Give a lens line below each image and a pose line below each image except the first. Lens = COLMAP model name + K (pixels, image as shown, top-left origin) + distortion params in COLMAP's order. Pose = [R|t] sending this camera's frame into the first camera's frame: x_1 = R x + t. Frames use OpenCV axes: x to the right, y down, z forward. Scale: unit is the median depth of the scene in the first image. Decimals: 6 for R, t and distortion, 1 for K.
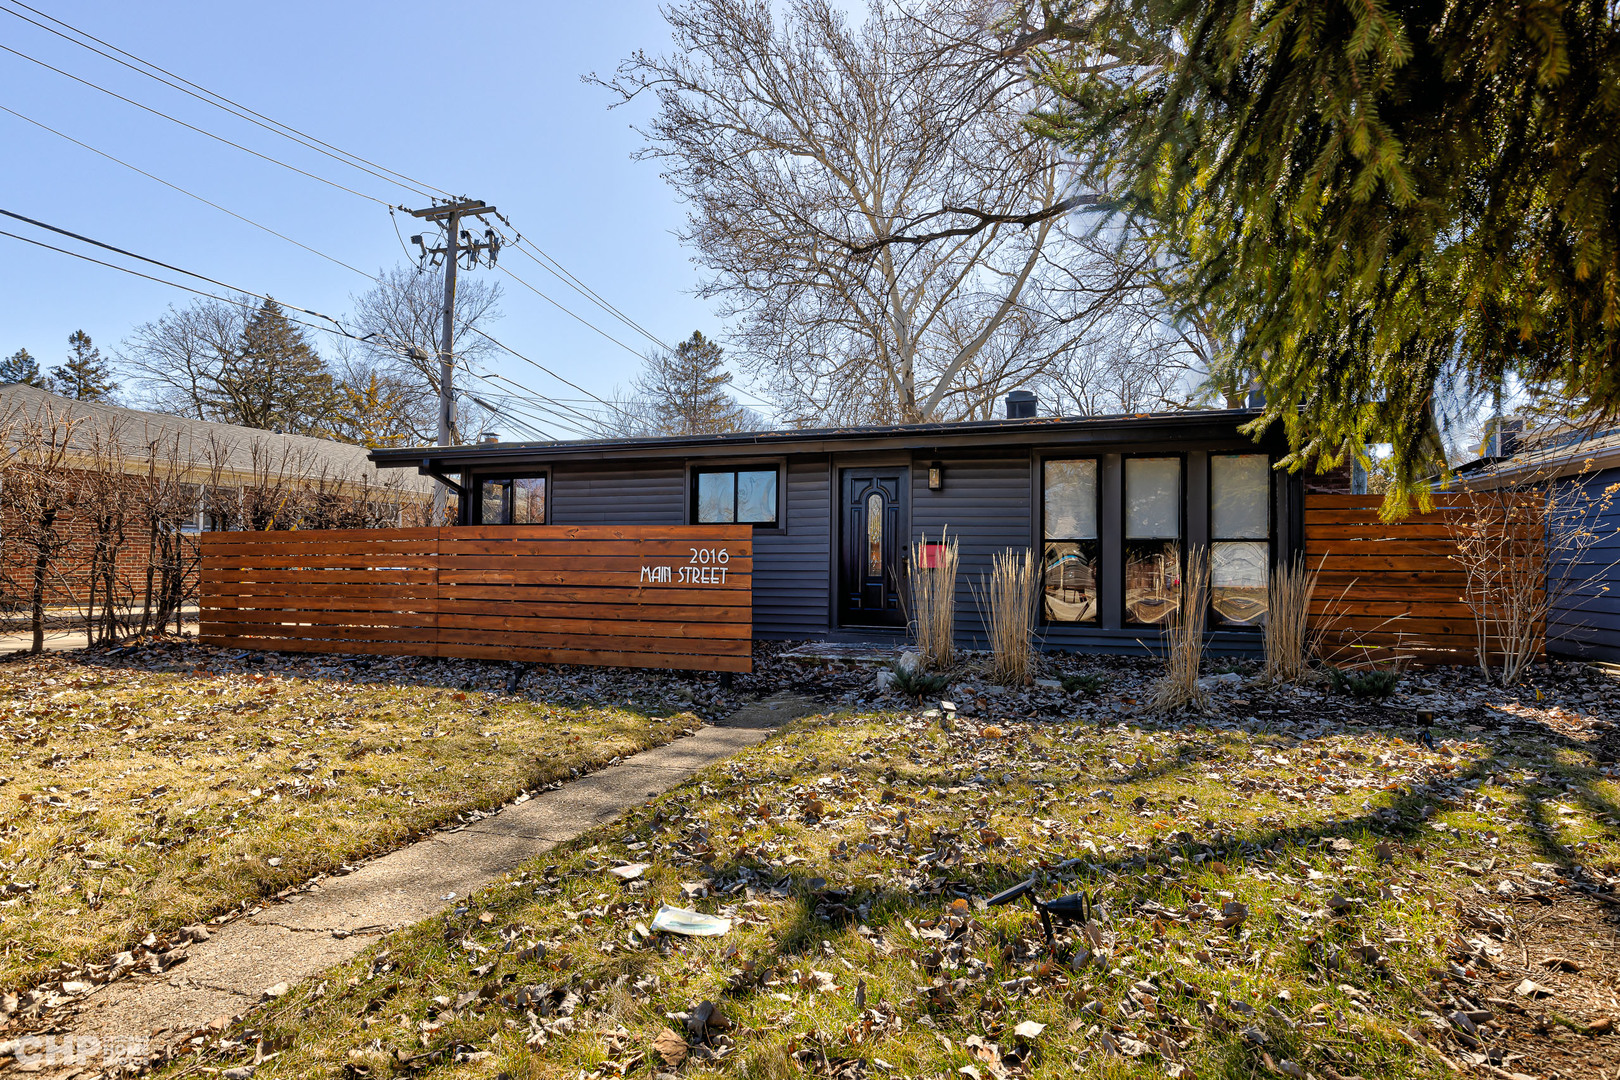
lens RADIAL K [[857.6, 0, 809.2], [0, 857.6, 549.9], [0, 0, 1]] dist [-0.011021, -0.000400]
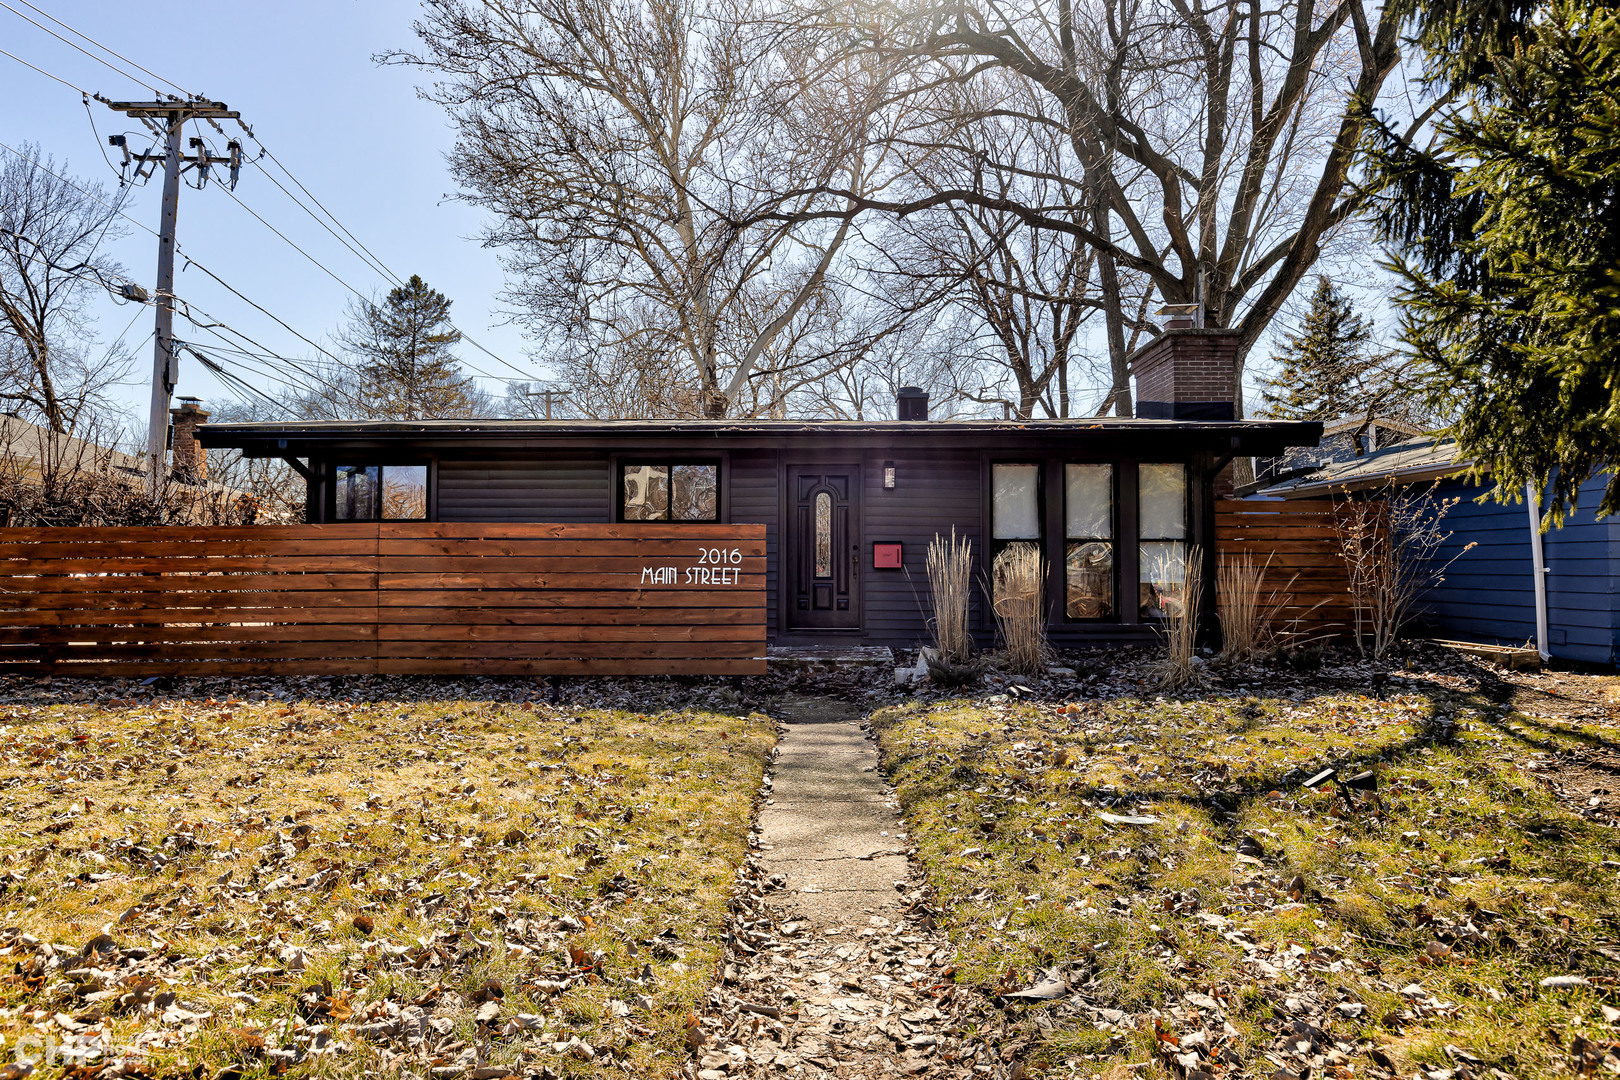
lens RADIAL K [[1043.6, 0, 810.8], [0, 1043.6, 534.1], [0, 0, 1]] dist [-0.004712, 0.000726]
pose [[0.948229, 0.003160, 0.317572, -0.270910], [0.001547, 0.999893, -0.014570, -0.000317], [-0.317584, 0.014307, 0.948122, -0.103334]]
